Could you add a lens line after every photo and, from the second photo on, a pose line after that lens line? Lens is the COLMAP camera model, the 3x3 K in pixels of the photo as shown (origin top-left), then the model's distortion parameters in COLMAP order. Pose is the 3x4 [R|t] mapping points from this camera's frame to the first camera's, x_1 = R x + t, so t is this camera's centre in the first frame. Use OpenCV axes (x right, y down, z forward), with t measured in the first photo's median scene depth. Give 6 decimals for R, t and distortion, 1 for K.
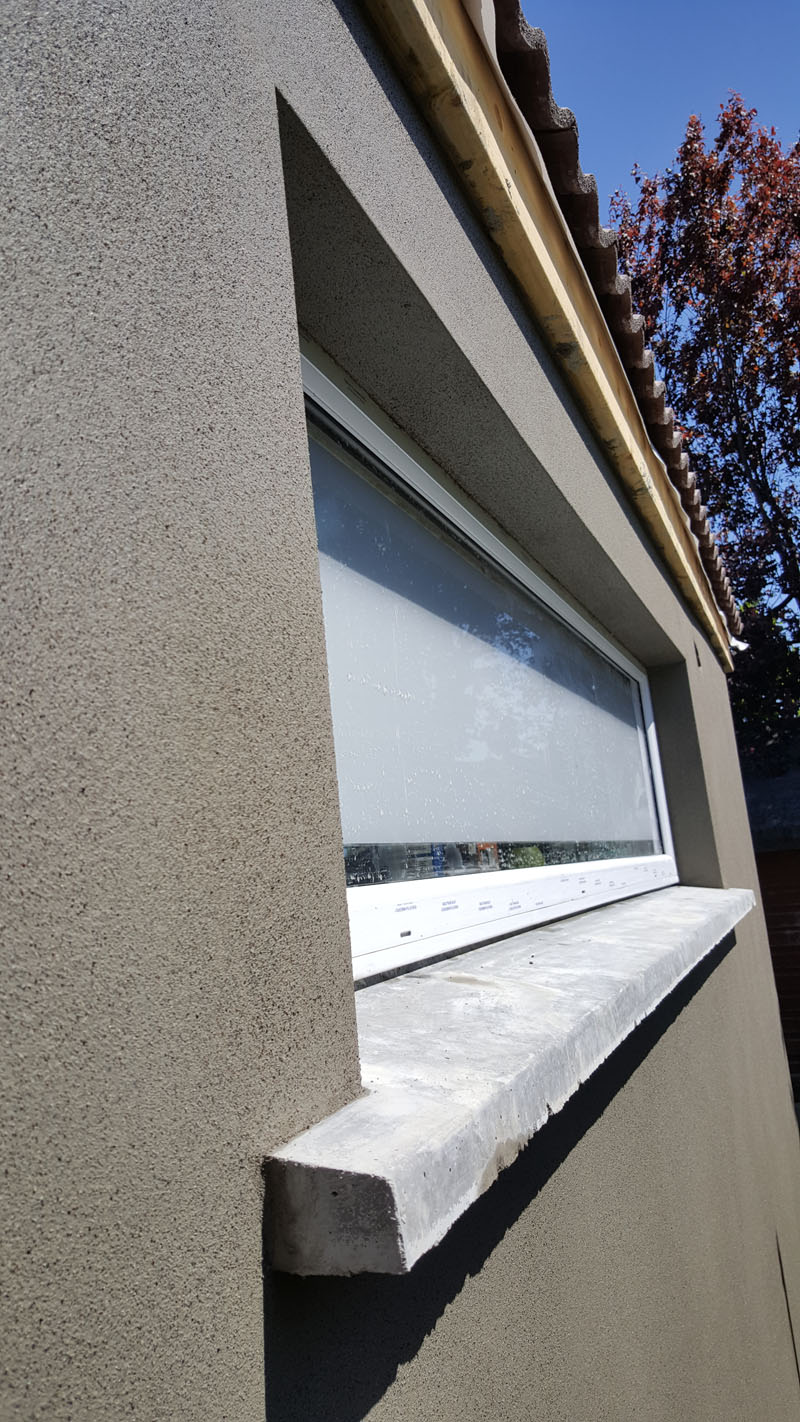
lens RADIAL K [[1093.5, 0, 404.8], [0, 1093.5, 720.0], [0, 0, 1]] dist [0.082175, -0.110592]
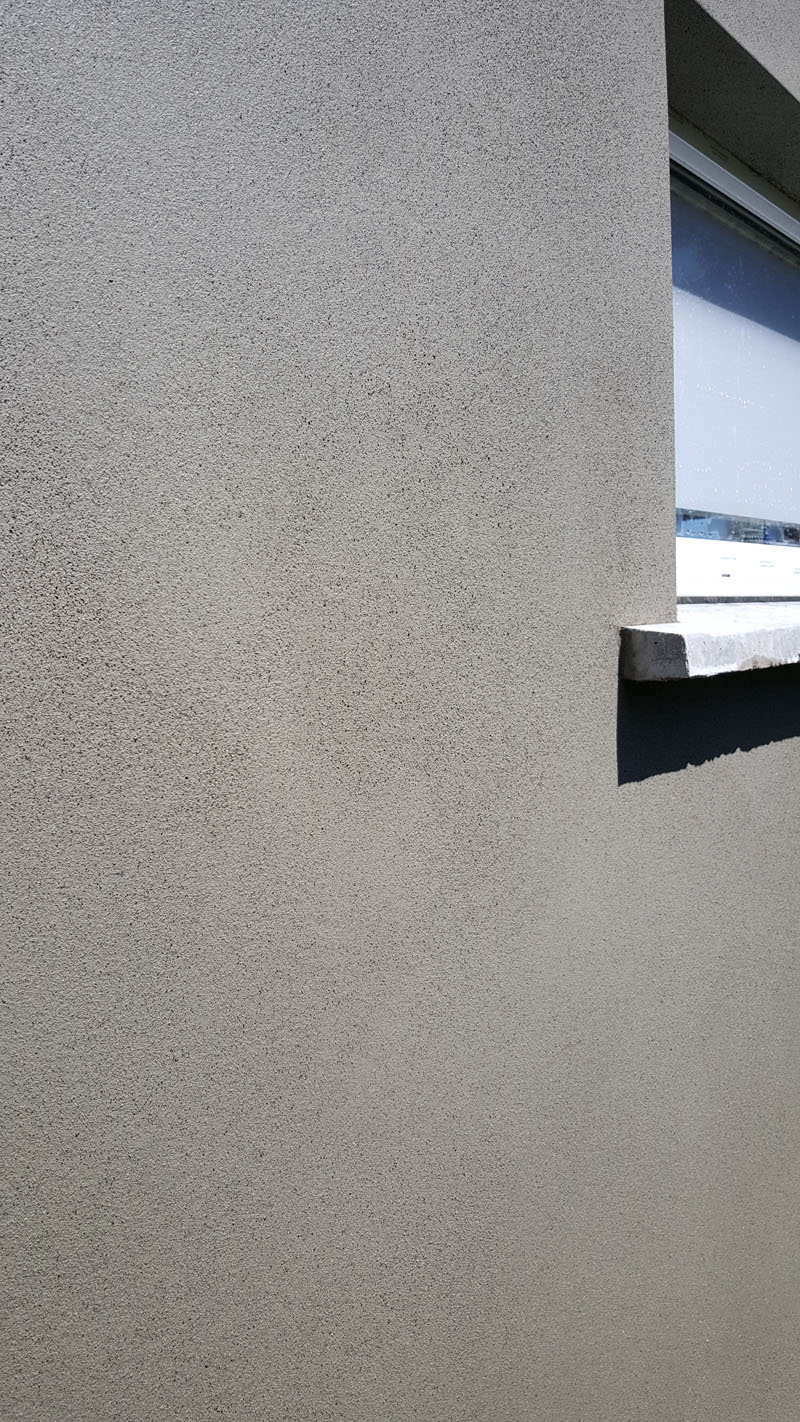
lens RADIAL K [[1093.5, 0, 361.3], [0, 1093.5, 718.3], [0, 0, 1]] dist [0.082175, -0.110592]
pose [[0.936205, 0.076386, -0.343053, 0.108167], [0.006598, 0.972104, 0.234459, 0.064117], [0.351393, -0.221765, 0.909584, -0.863329]]
